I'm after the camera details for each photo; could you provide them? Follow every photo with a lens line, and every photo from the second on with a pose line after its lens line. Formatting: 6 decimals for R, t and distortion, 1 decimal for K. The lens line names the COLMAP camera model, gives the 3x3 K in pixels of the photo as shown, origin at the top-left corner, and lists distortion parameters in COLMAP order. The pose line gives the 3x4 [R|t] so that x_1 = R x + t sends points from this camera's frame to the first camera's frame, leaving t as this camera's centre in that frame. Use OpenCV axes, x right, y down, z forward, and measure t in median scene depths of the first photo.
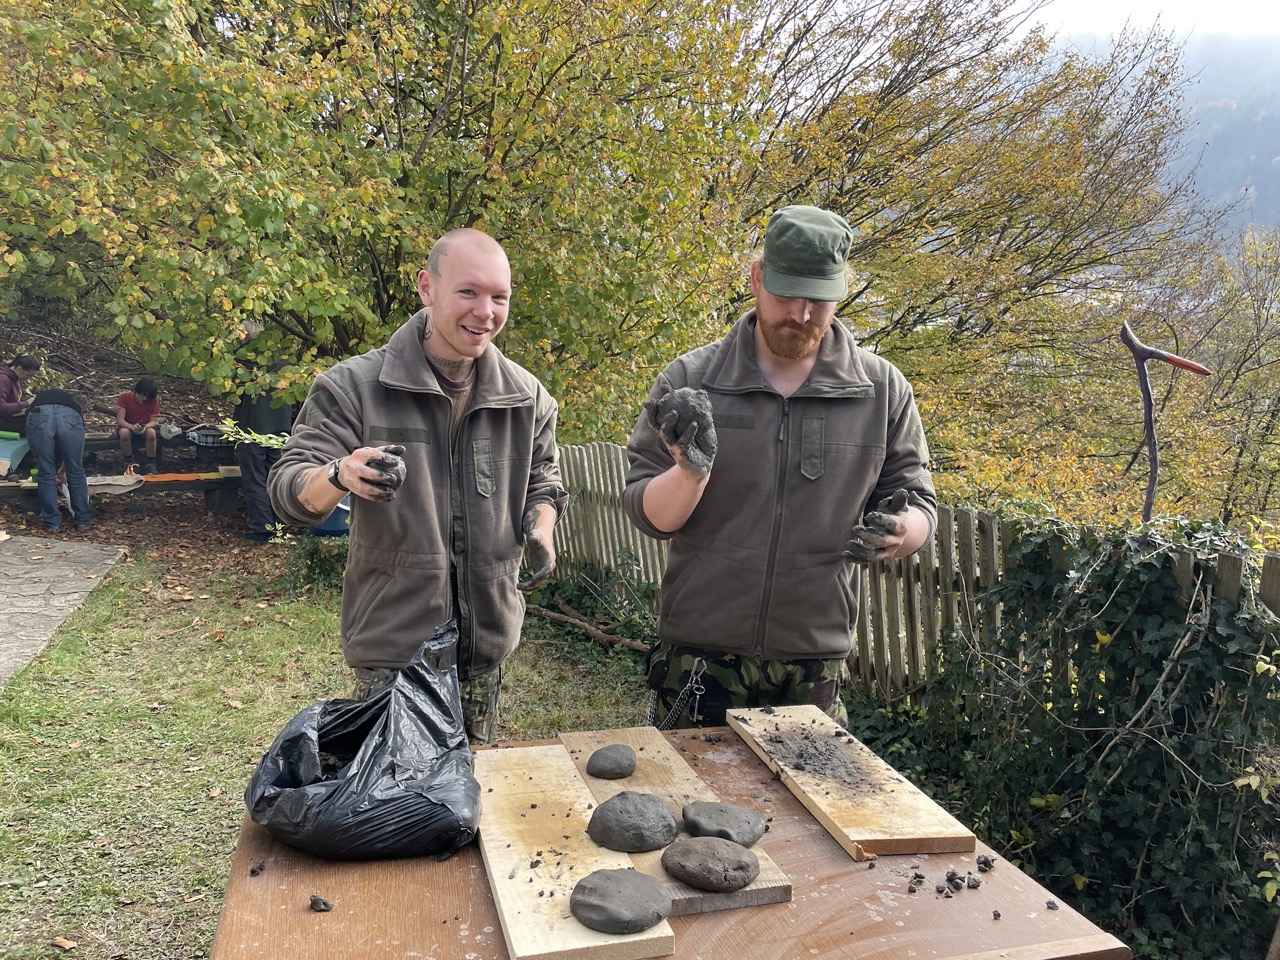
lens RADIAL K [[950.3, 0, 637.6], [0, 950.3, 483.5], [0, 0, 1]] dist [0.081041, -0.130904]
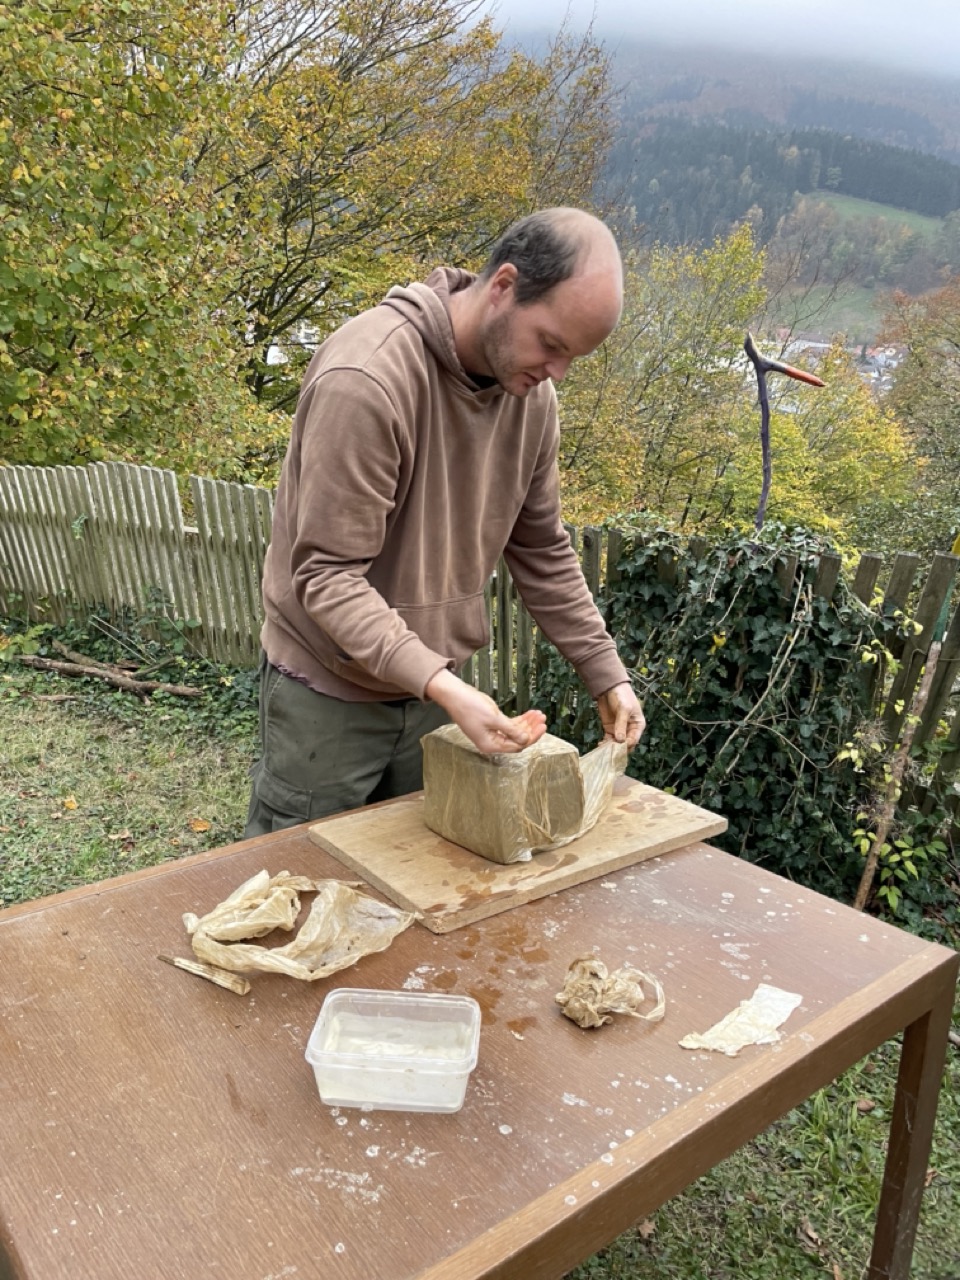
lens RADIAL K [[950.3, 0, 481.8], [0, 950.3, 635.7], [0, 0, 1]] dist [0.081041, -0.130904]
pose [[0.919705, -0.096965, 0.380447, -0.079128], [0.040245, 0.987201, 0.154320, -0.009409], [-0.390541, -0.126618, 0.911836, 0.067083]]
